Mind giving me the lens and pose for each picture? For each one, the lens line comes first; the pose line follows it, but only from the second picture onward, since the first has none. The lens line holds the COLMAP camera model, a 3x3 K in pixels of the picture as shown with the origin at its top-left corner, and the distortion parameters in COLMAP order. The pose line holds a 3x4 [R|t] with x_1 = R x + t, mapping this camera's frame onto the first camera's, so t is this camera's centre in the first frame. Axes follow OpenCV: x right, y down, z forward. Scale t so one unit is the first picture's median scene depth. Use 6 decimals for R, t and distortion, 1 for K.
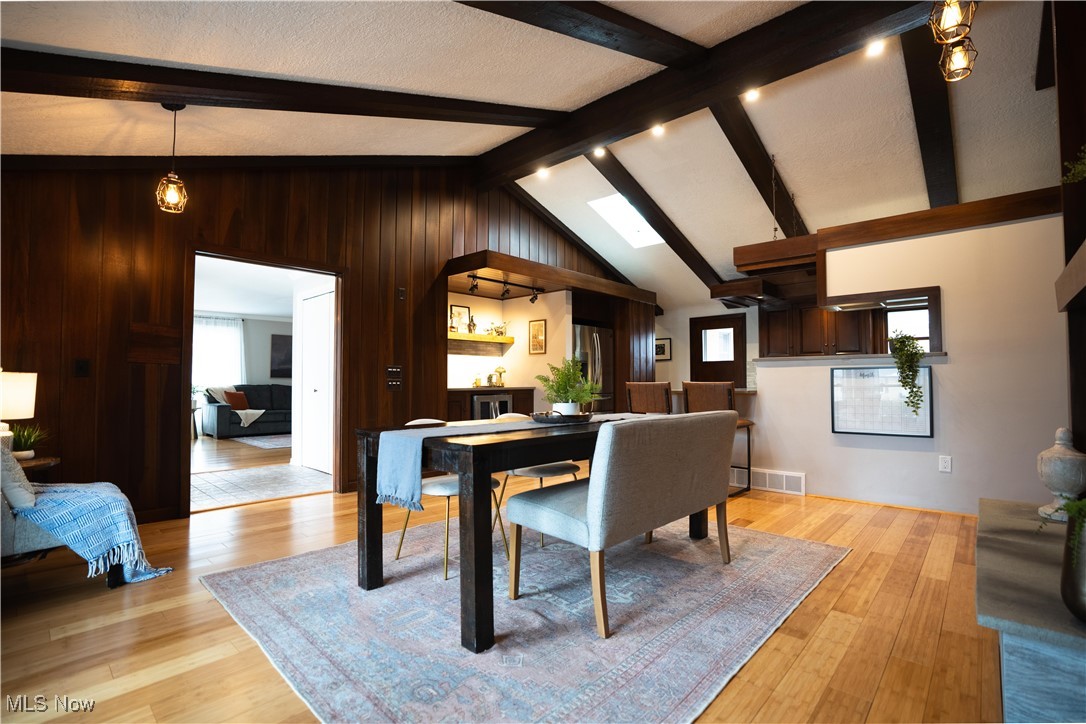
lens RADIAL K [[495.0, 0, 544.5], [0, 495.0, 366.8], [0, 0, 1]] dist [-0.058793, 0.022252]
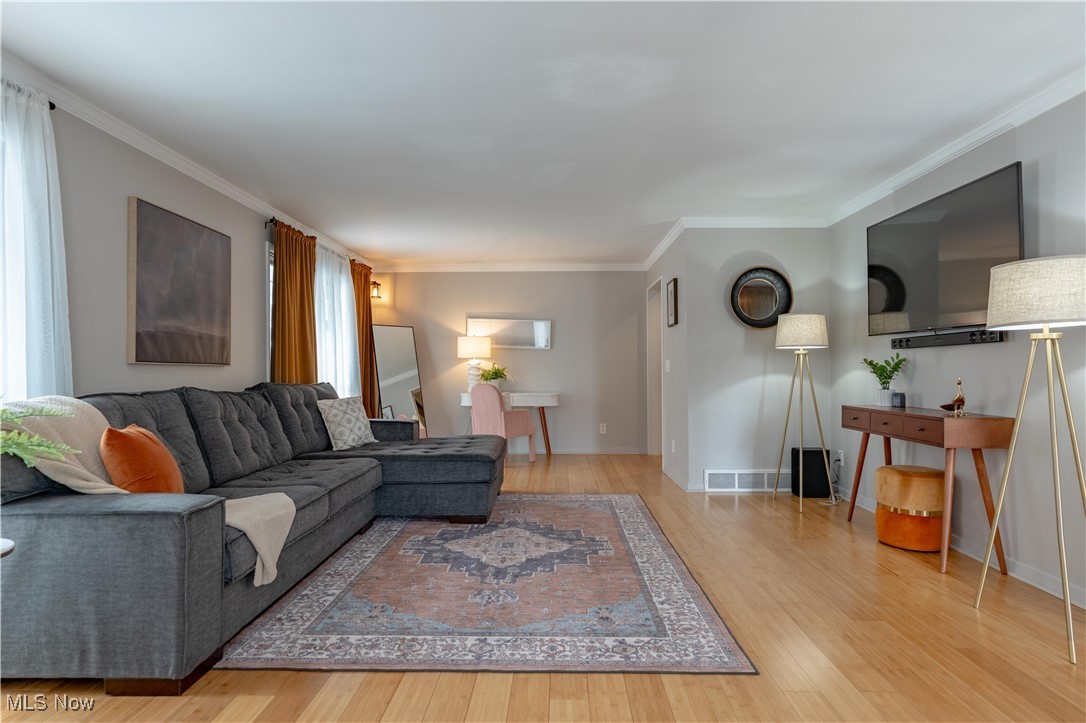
lens RADIAL K [[578.6, 0, 544.7], [0, 578.6, 365.9], [0, 0, 1]] dist [-0.002521, 0.000041]
pose [[0.752443, 0.003854, 0.658646, -0.912852], [-0.019225, 0.999685, 0.016113, 0.024196], [-0.658376, -0.024786, 0.752281, 0.953420]]
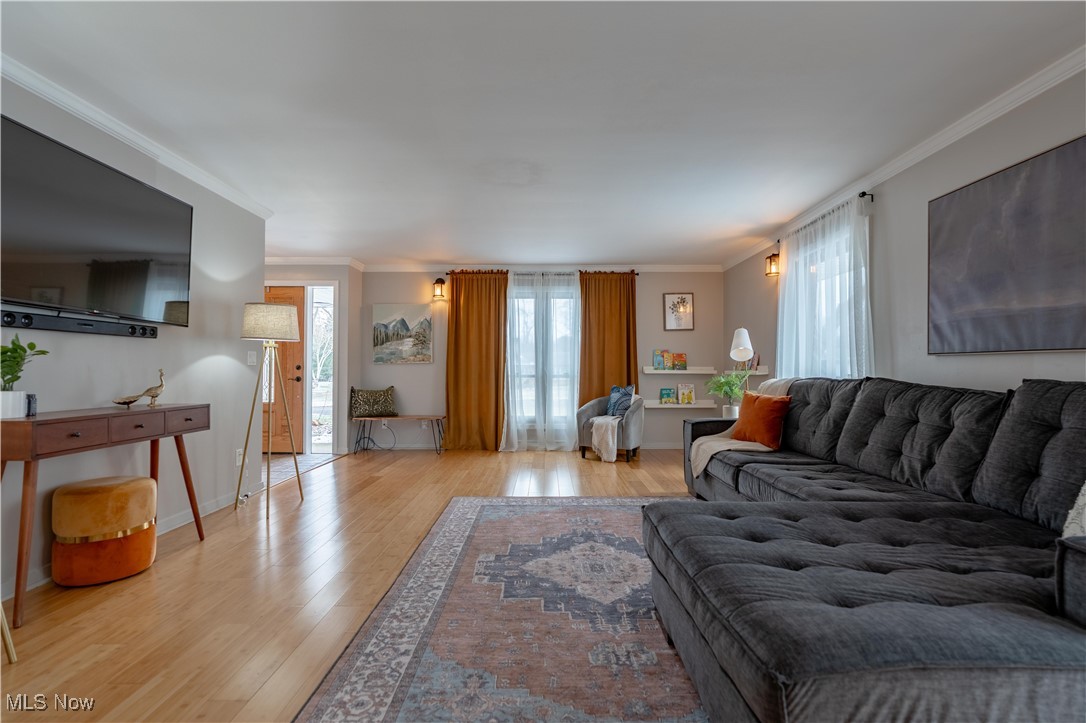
lens RADIAL K [[500.9, 0, 546.7], [0, 500.9, 362.7], [0, 0, 1]] dist [-0.003220, -0.000259]
pose [[-0.734783, -0.010317, -0.678224, -0.322669], [0.021018, 0.999058, -0.037968, 0.051212], [0.677977, -0.042153, -0.733874, 1.604742]]
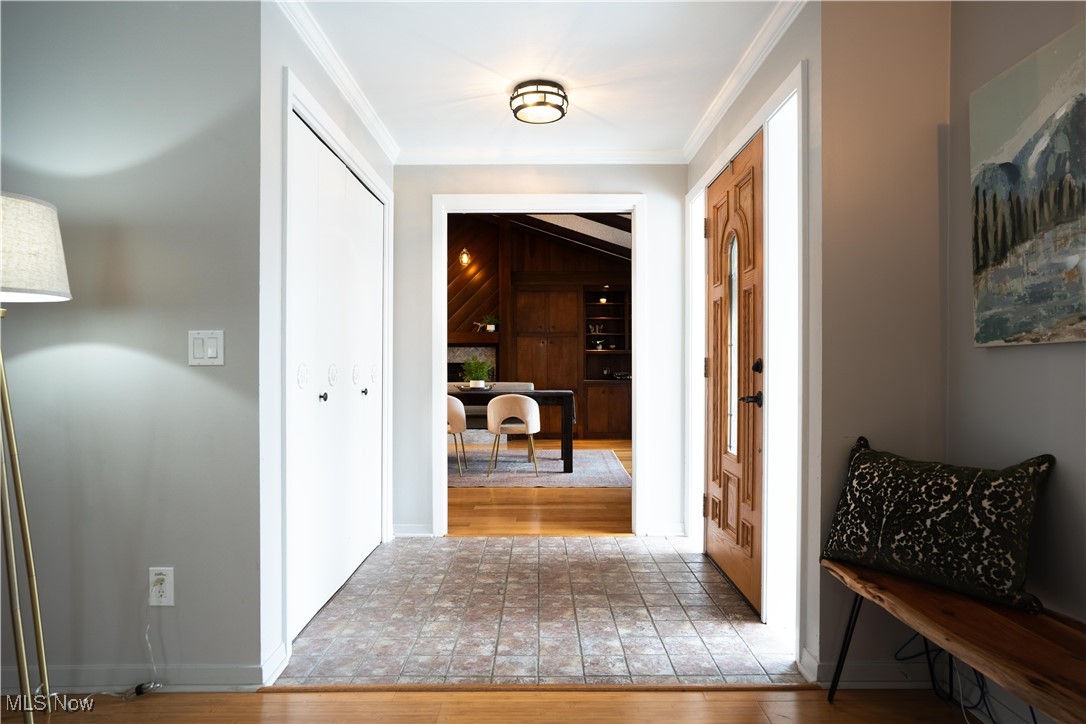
lens RADIAL K [[645.3, 0, 545.8], [0, 645.3, 365.5], [0, 0, 1]] dist [-0.003451, -0.000743]
pose [[-0.678187, 0.003778, 0.734880, -0.798604], [-0.019746, 0.999532, -0.023362, 0.028674], [-0.734624, -0.030354, -0.677795, 1.023560]]
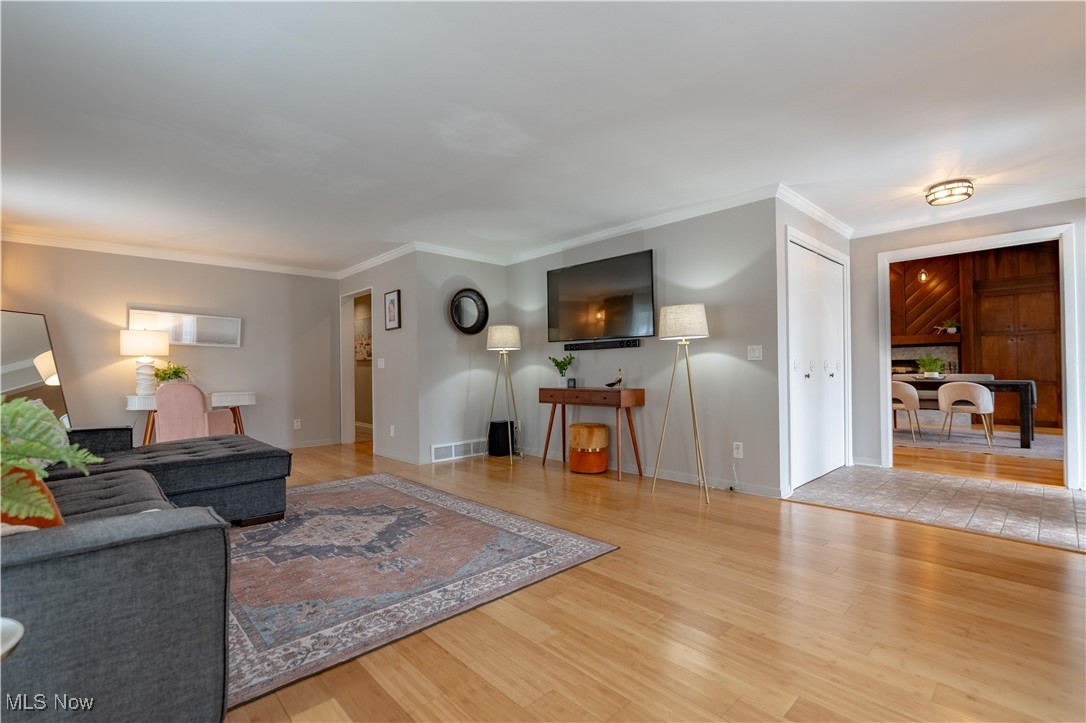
lens RADIAL K [[490.2, 0, 542.8], [0, 490.2, 365.8], [0, 0, 1]] dist [-0.005082, 0.000882]
pose [[0.075277, 0.009002, 0.997122, -1.039151], [-0.018594, 0.999798, -0.007622, 0.039748], [-0.996989, -0.017967, 0.075429, 1.133430]]
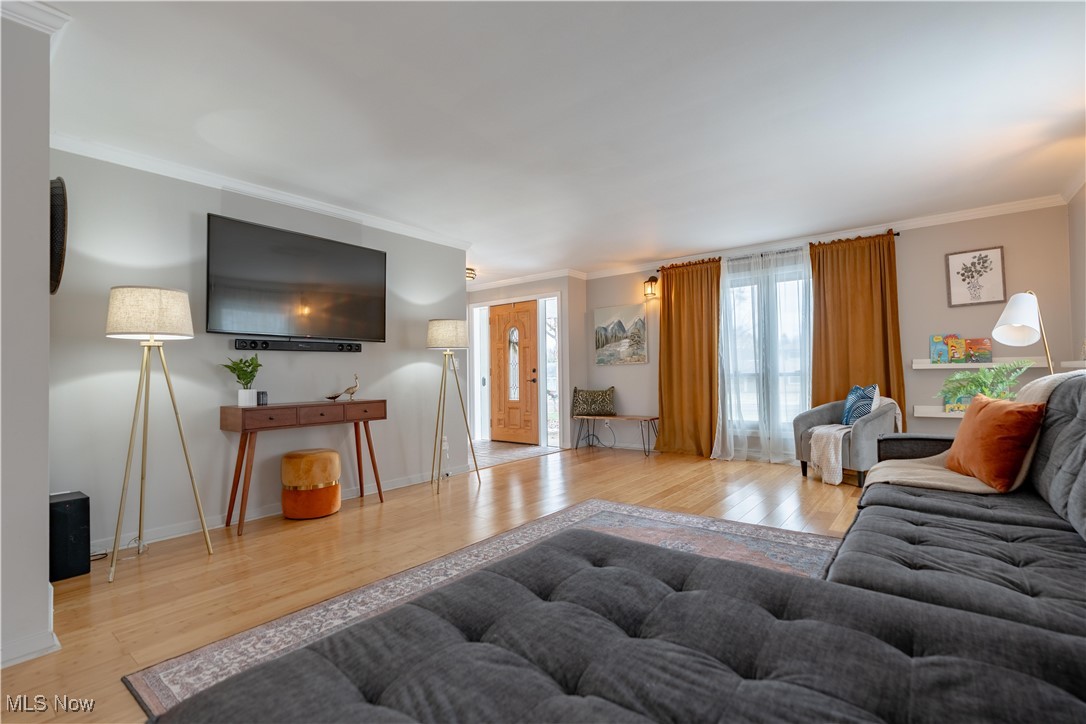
lens RADIAL K [[496.5, 0, 546.1], [0, 496.5, 364.3], [0, 0, 1]] dist [-0.004985, -0.000149]
pose [[-0.996748, 0.017572, -0.078642, -0.543370], [0.021640, 0.998455, -0.051176, 0.056845], [0.077621, -0.052711, -0.995589, 1.669557]]
